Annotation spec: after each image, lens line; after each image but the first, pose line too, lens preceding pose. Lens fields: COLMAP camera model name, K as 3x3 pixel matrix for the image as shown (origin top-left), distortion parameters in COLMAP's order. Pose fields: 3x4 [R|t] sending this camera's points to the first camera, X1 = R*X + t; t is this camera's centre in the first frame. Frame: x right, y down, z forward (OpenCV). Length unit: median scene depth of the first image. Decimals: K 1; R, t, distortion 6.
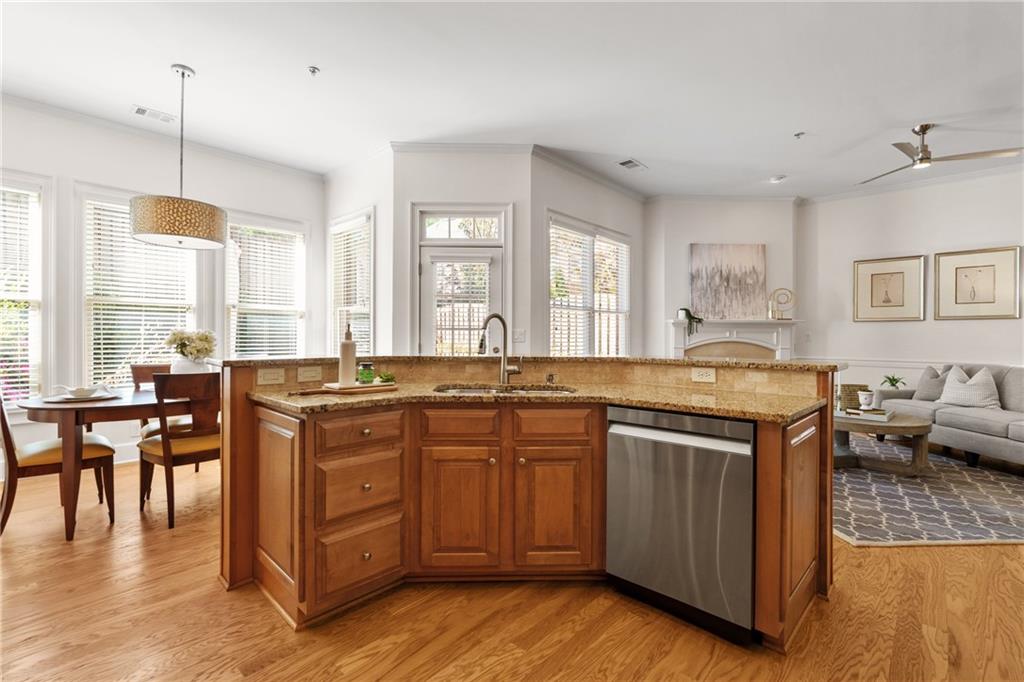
lens RADIAL K [[457.6, 0, 512.5], [0, 457.6, 336.3], [0, 0, 1]] dist [-0.005333, 0.001282]
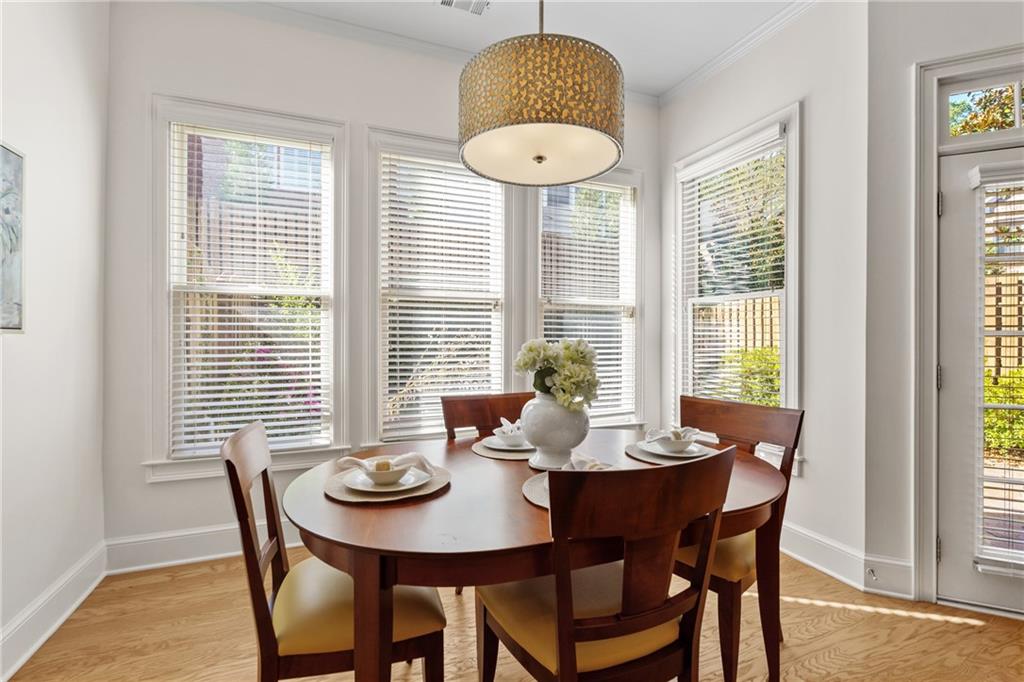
lens RADIAL K [[457.6, 0, 513.9], [0, 457.6, 337.5], [0, 0, 1]] dist [-0.005333, 0.001282]
pose [[0.902257, 0.000692, -0.431198, -0.578113], [-0.000886, 1.000000, -0.000249, -0.017499], [0.431197, 0.000606, 0.902257, 0.585244]]
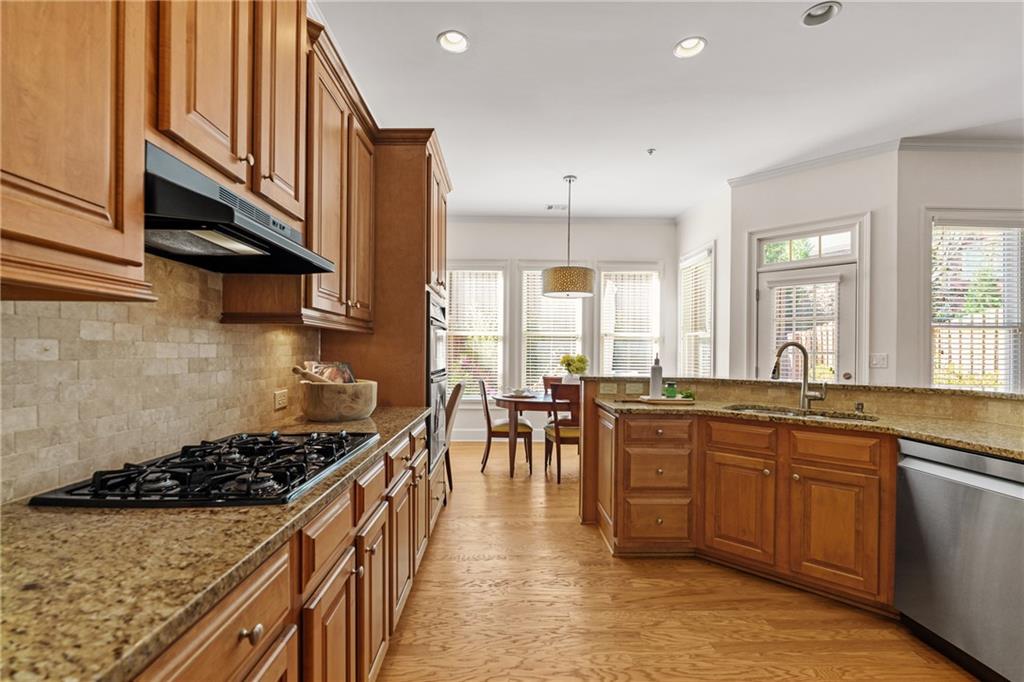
lens RADIAL K [[457.6, 0, 509.2], [0, 457.6, 354.8], [0, 0, 1]] dist [-0.005333, 0.001282]
pose [[0.698205, 0.004903, -0.715881, 0.215676], [-0.006079, 0.999981, 0.000920, -0.014019], [0.715872, 0.003709, 0.698222, -0.181607]]
